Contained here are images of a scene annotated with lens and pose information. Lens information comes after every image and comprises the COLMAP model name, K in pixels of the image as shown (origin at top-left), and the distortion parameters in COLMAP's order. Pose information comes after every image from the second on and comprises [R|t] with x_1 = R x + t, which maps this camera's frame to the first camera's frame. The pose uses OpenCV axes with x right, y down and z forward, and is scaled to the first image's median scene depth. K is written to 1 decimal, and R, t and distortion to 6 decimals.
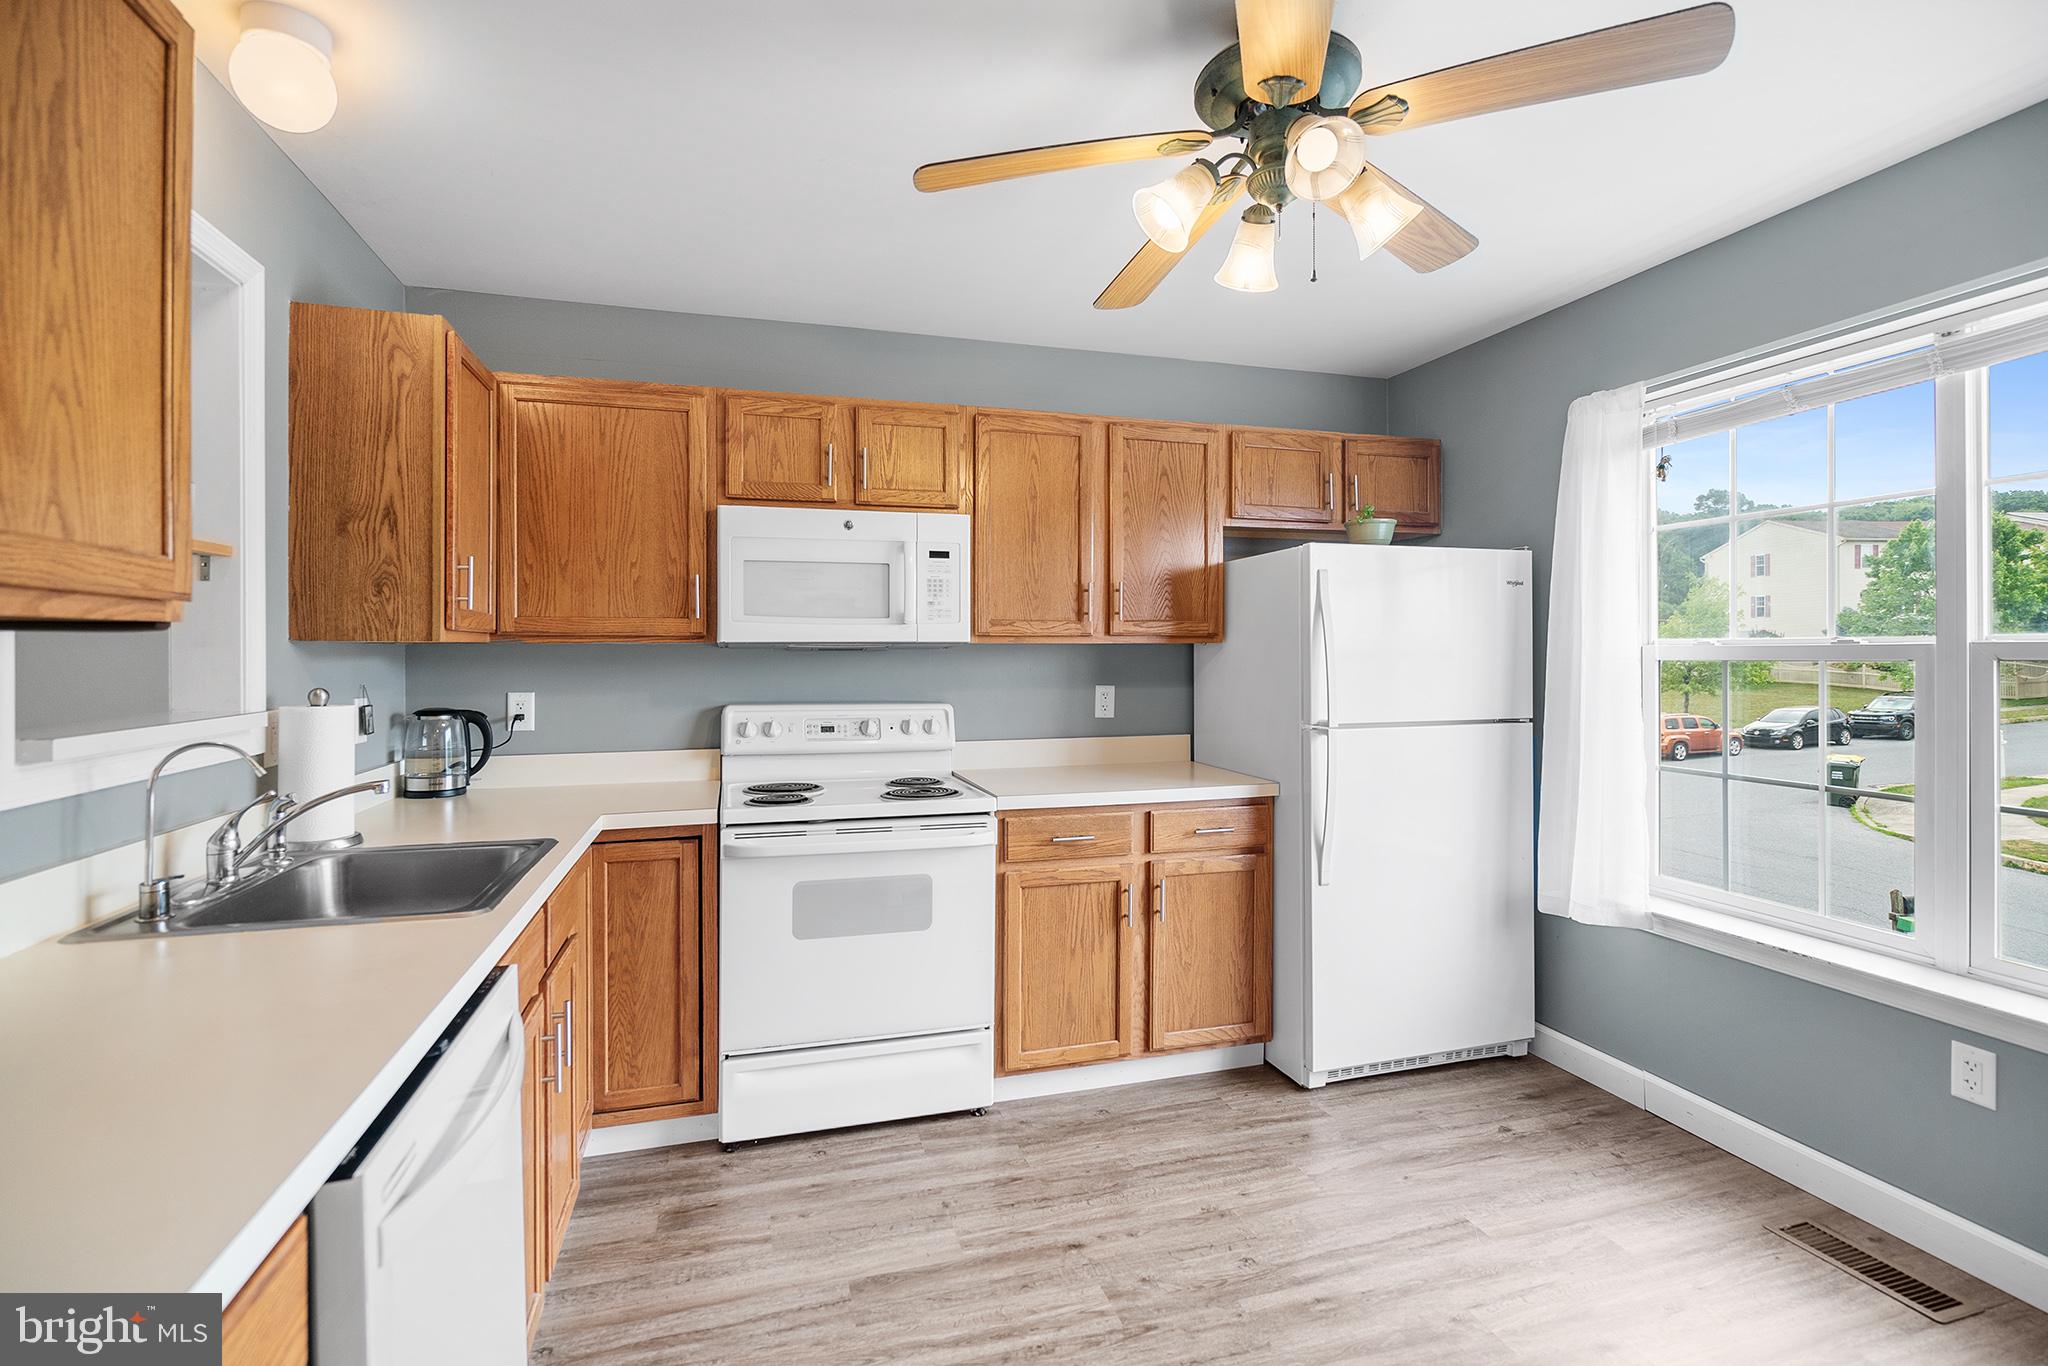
lens RADIAL K [[946.8, 0, 1020.6], [0, 946.8, 675.6], [0, 0, 1]] dist [-0.006361, 0.005059]
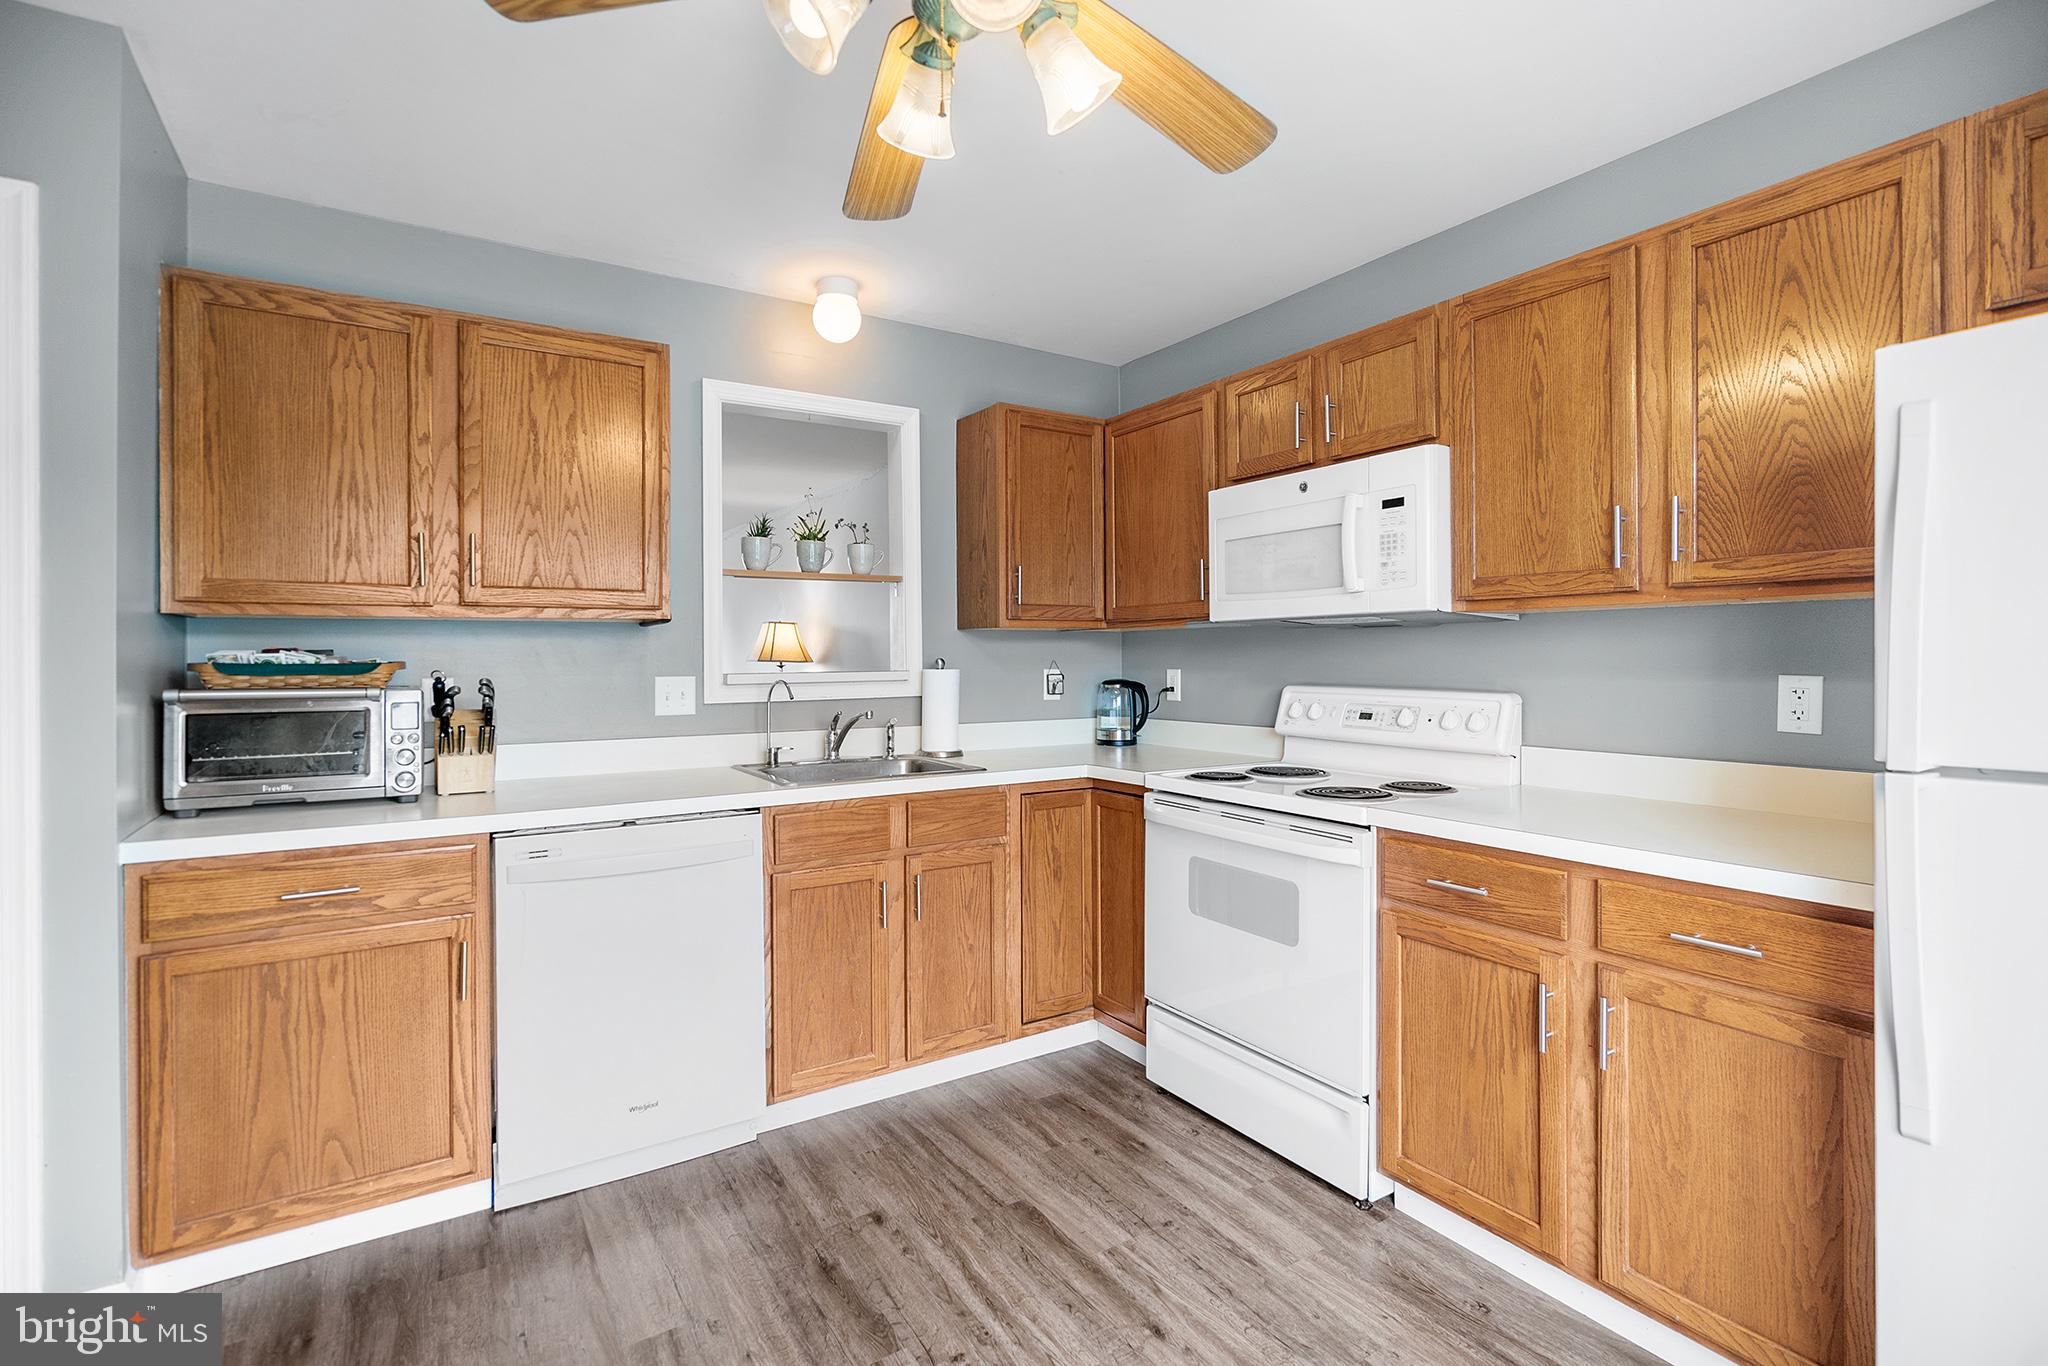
lens RADIAL K [[946.8, 0, 1020.6], [0, 946.8, 675.6], [0, 0, 1]] dist [-0.006361, 0.005059]
pose [[0.278396, 0.018176, -0.960295, 0.635559], [-0.017576, 0.999750, 0.013827, 0.013746], [0.960306, 0.013028, 0.278645, 0.504963]]
